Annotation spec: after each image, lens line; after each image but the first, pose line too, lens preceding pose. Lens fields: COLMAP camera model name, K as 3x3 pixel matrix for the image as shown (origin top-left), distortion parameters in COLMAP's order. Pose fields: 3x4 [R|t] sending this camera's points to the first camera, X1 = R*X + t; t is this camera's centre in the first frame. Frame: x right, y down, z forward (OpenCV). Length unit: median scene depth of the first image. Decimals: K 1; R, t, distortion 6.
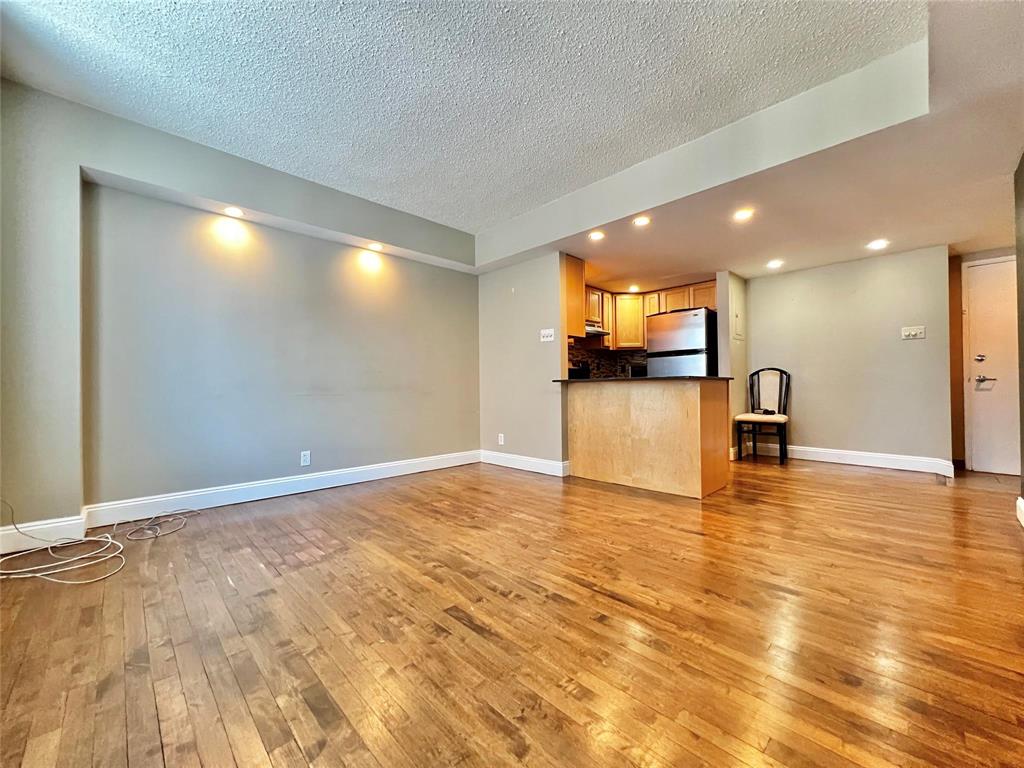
lens RADIAL K [[407.7, 0, 509.7], [0, 407.7, 382.9], [0, 0, 1]] dist [-0.001772, 0.000230]
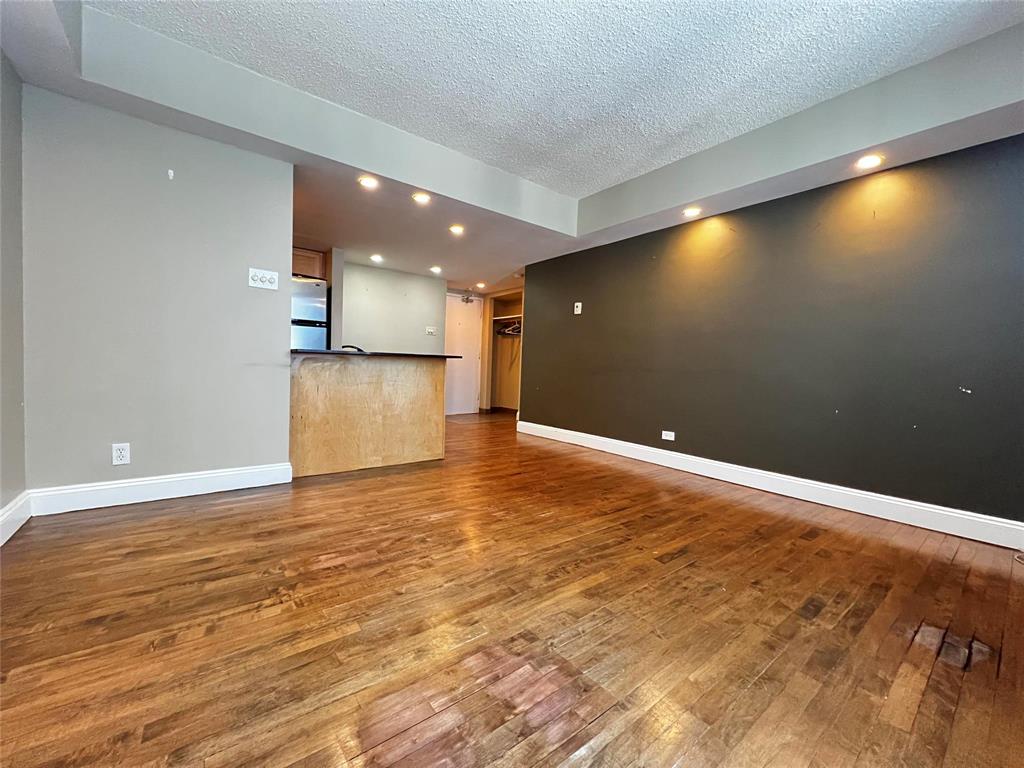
lens RADIAL K [[407.7, 0, 509.7], [0, 407.7, 382.9], [0, 0, 1]] dist [-0.001772, 0.000230]
pose [[0.111976, -0.025841, 0.993375, -0.791666], [-0.047084, 0.998401, 0.031279, 0.018596], [-0.992595, -0.050275, 0.110580, 0.784409]]
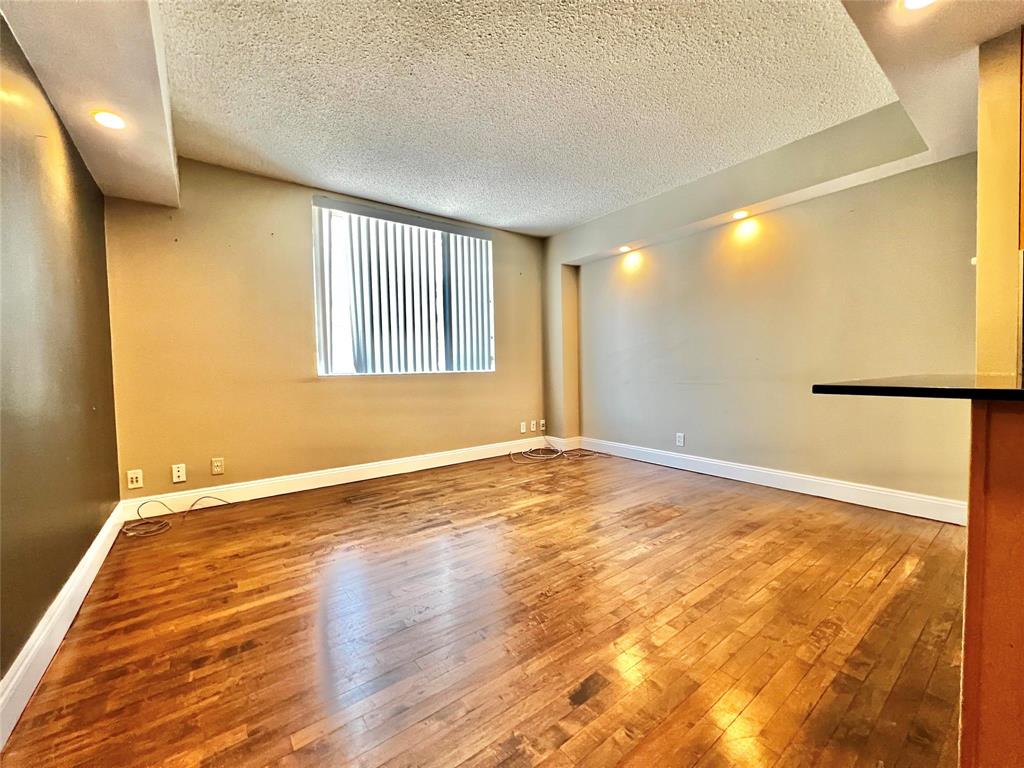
lens RADIAL K [[407.7, 0, 509.7], [0, 407.7, 382.9], [0, 0, 1]] dist [-0.001772, 0.000230]
pose [[-0.127675, 0.046663, -0.990718, 0.852617], [0.031141, 0.998589, 0.043020, -0.043818], [0.991327, -0.025360, -0.128948, 0.871085]]
